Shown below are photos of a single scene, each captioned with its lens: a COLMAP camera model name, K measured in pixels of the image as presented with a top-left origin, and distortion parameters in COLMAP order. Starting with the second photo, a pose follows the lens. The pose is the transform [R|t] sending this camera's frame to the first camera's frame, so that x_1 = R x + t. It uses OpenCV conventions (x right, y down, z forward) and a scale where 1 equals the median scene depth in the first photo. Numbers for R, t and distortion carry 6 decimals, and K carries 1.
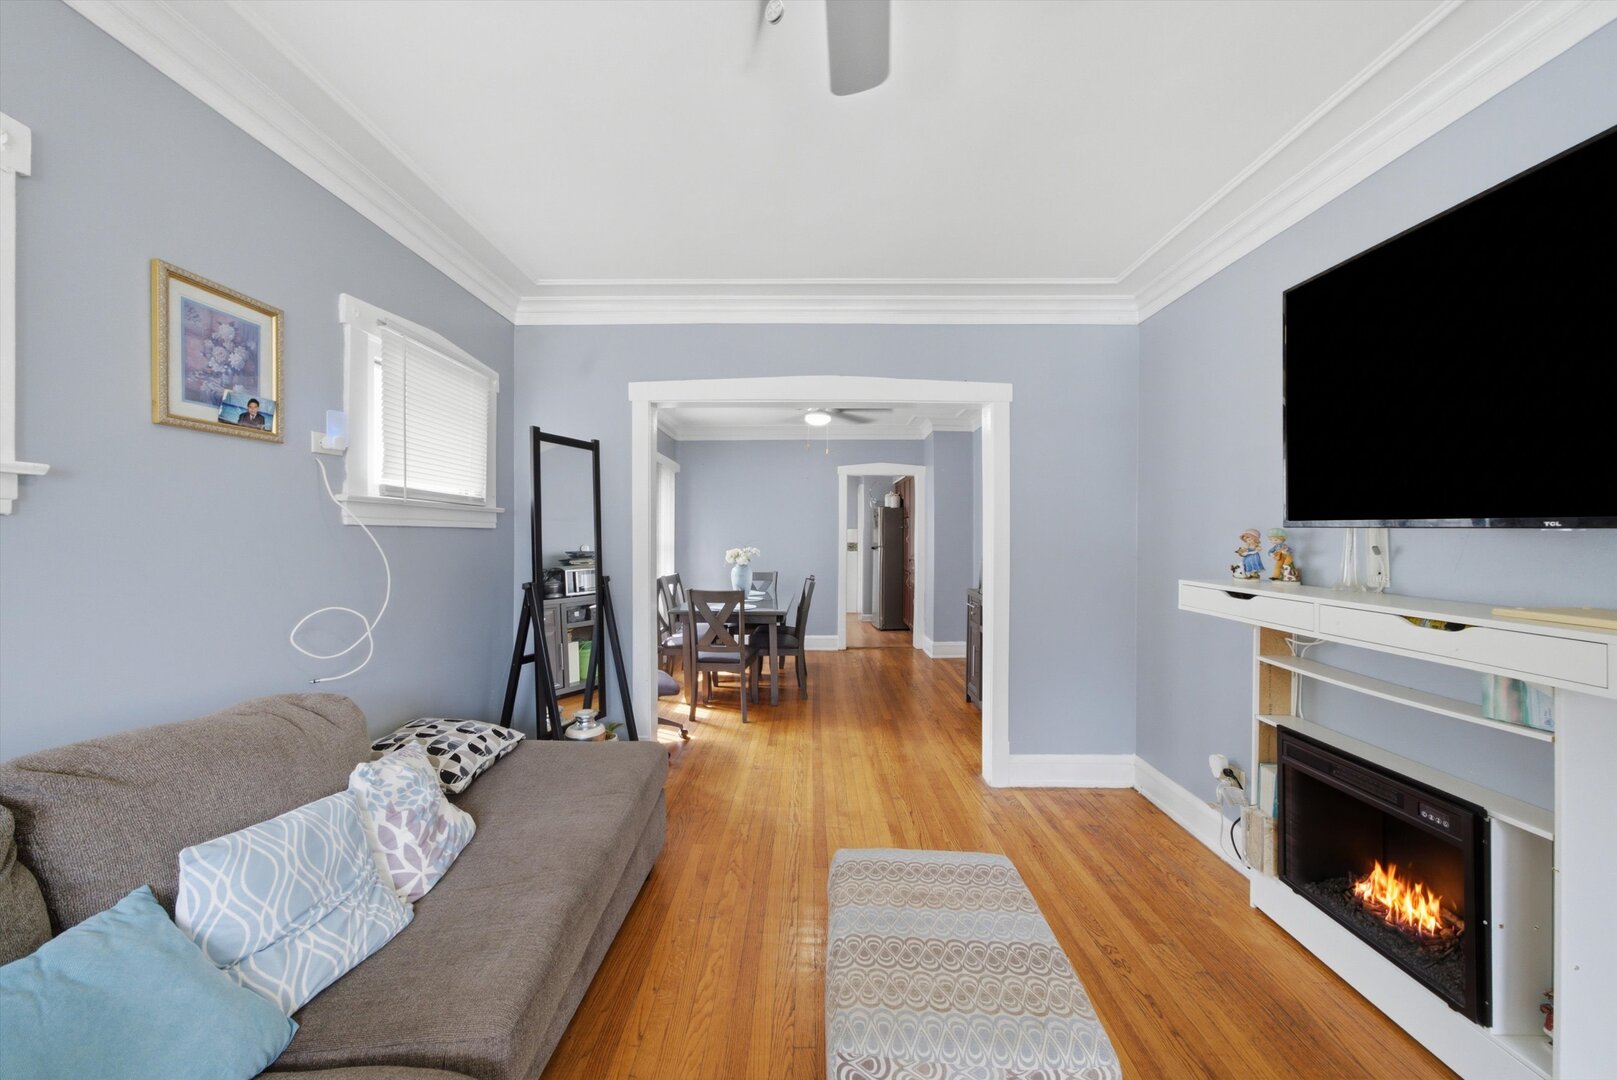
lens RADIAL K [[557.5, 0, 800.3], [0, 557.5, 535.9], [0, 0, 1]] dist [-0.021399, 0.007750]
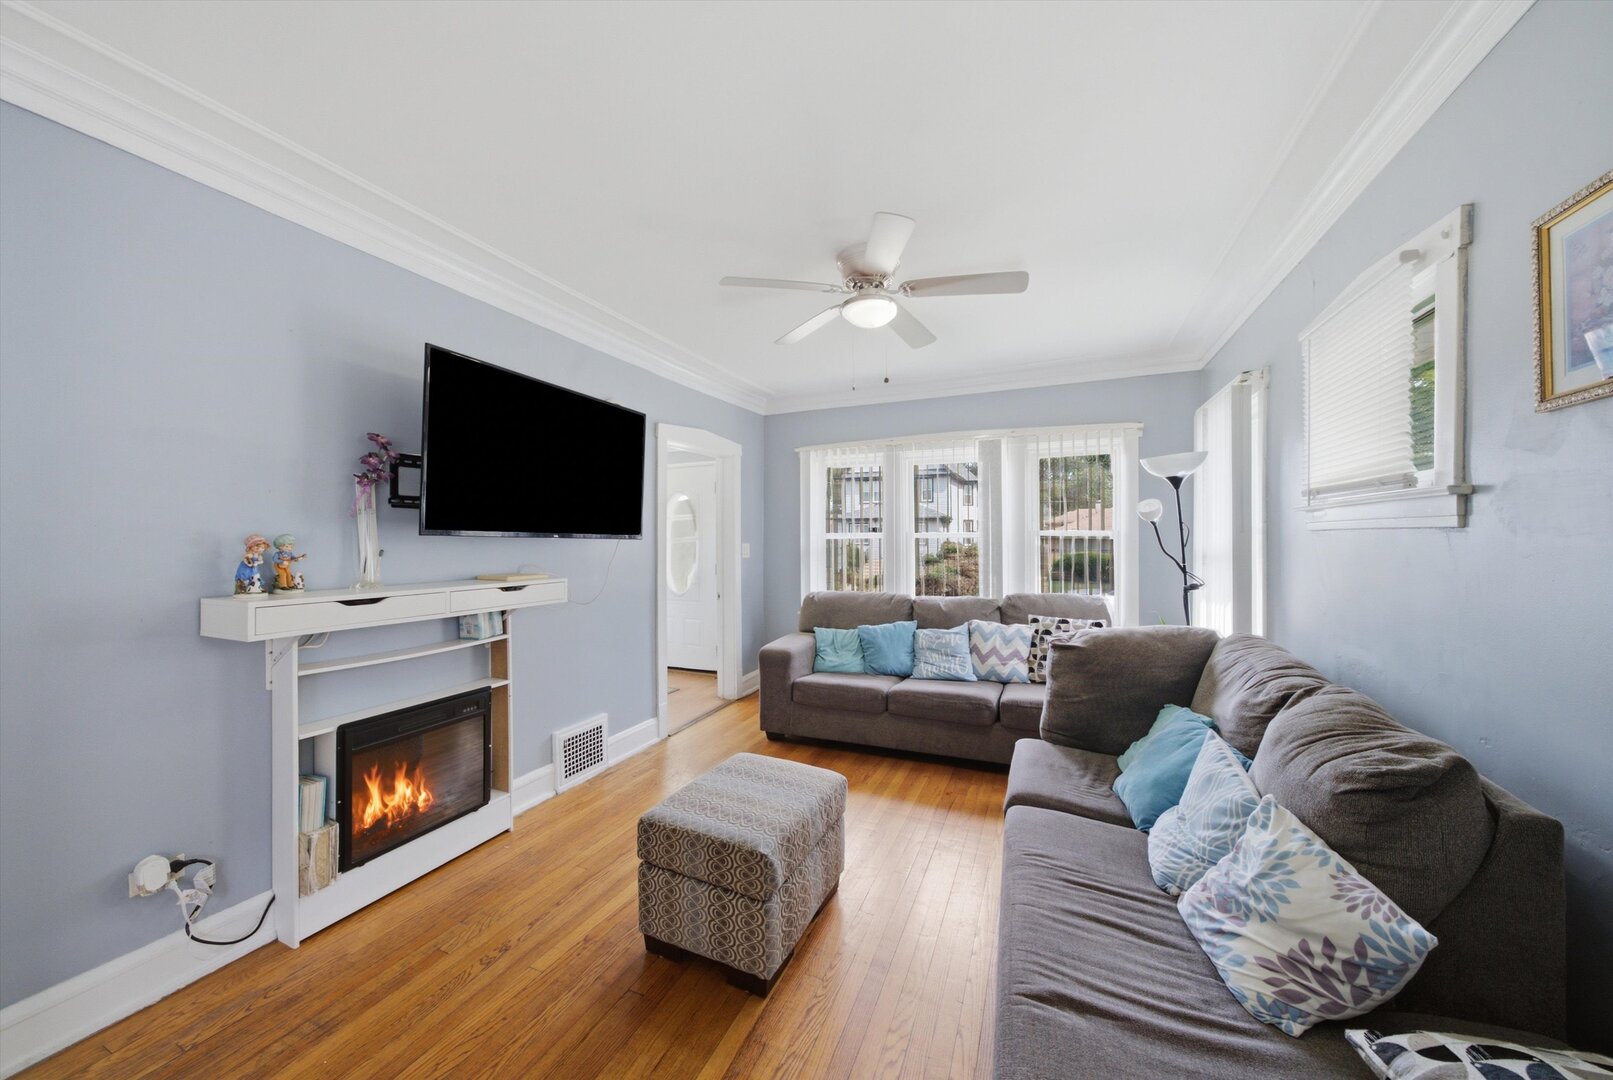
lens RADIAL K [[553.5, 0, 800.3], [0, 553.5, 538.1], [0, 0, 1]] dist [-0.003456, 0.000206]
pose [[-0.920740, -0.001040, 0.390176, -0.317113], [0.000065, 0.999996, 0.002818, -0.010523], [-0.390178, 0.002620, -0.920736, 1.562499]]
